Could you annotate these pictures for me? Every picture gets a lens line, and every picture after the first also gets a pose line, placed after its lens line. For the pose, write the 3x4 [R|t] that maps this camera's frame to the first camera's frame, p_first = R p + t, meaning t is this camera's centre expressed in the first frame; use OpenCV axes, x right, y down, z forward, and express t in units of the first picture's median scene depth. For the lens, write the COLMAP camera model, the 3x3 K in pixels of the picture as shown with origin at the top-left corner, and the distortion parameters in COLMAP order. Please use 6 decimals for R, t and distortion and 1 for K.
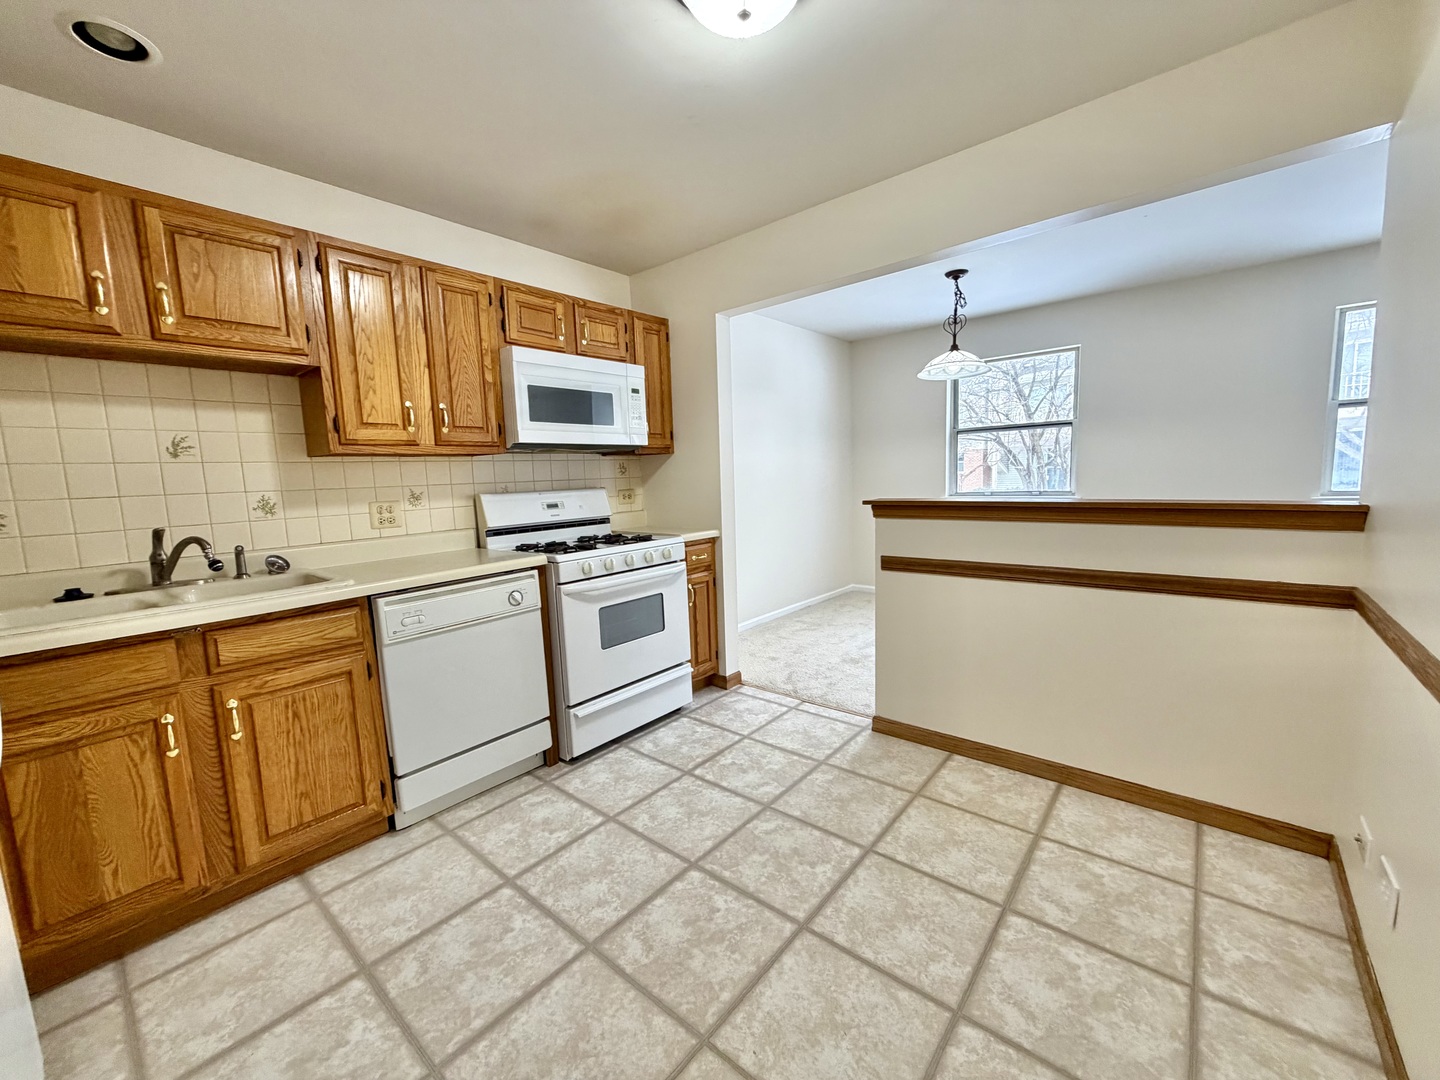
lens RADIAL K [[572.8, 0, 711.3], [0, 572.8, 537.9], [0, 0, 1]] dist [-0.001704, 0.000272]
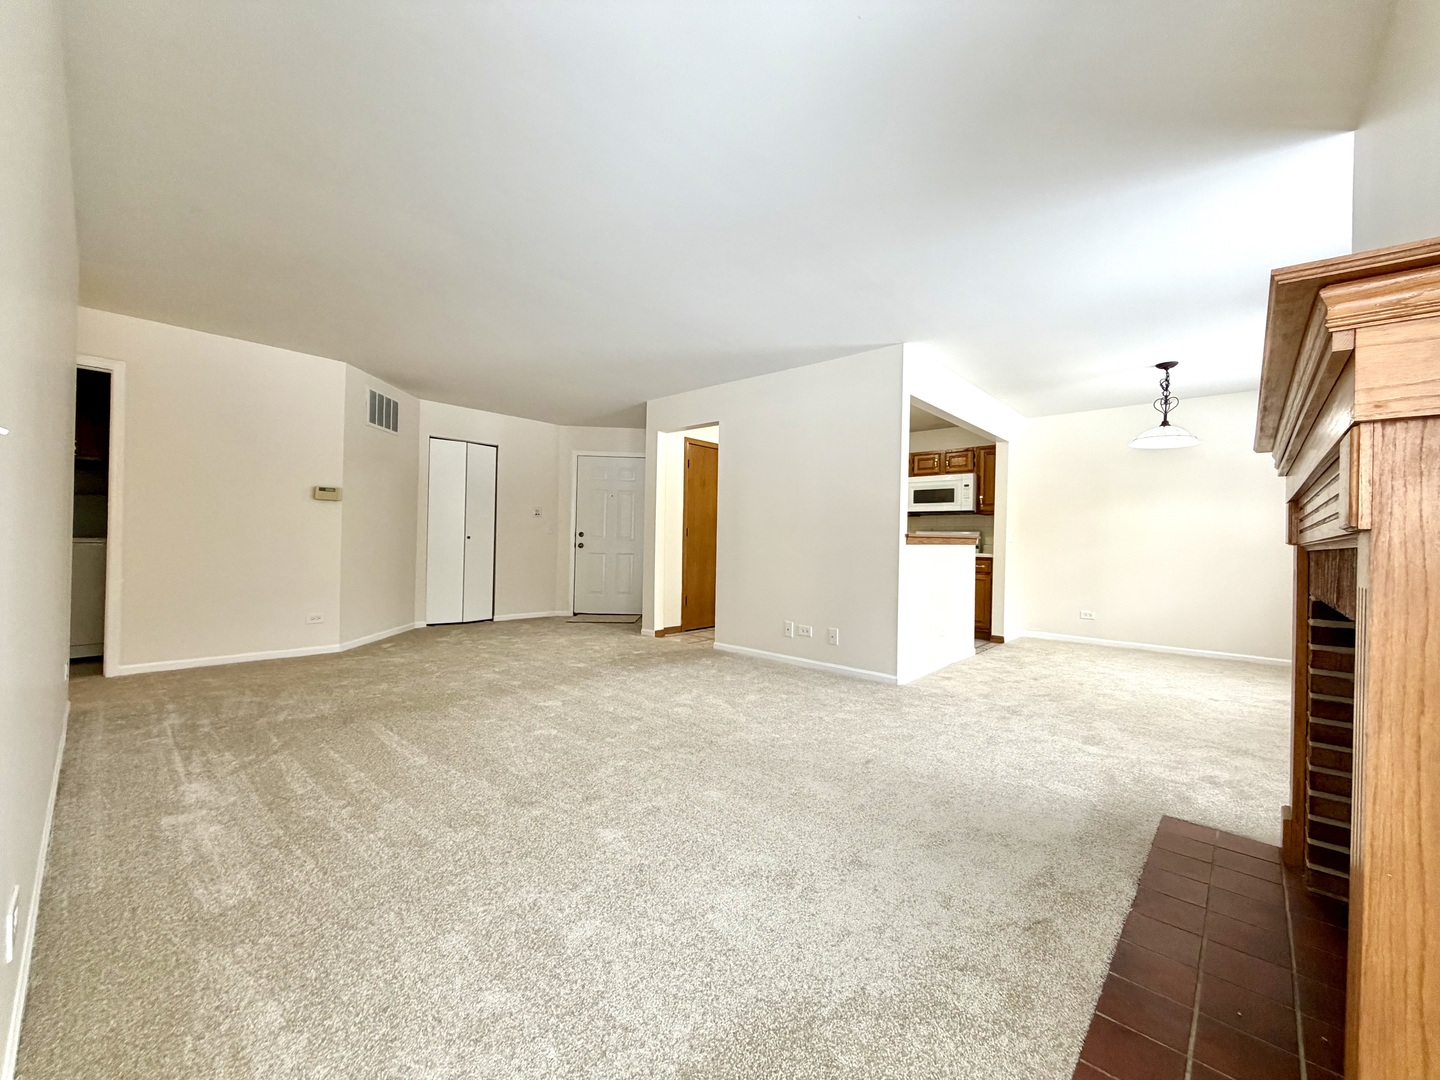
lens RADIAL K [[572.8, 0, 712.3], [0, 572.8, 546.5], [0, 0, 1]] dist [-0.001704, 0.000272]
pose [[-0.036282, 0.045006, -0.998328, 2.418981], [-0.131125, 0.990134, 0.049402, -0.014362], [0.990702, 0.132698, -0.030022, 0.179928]]
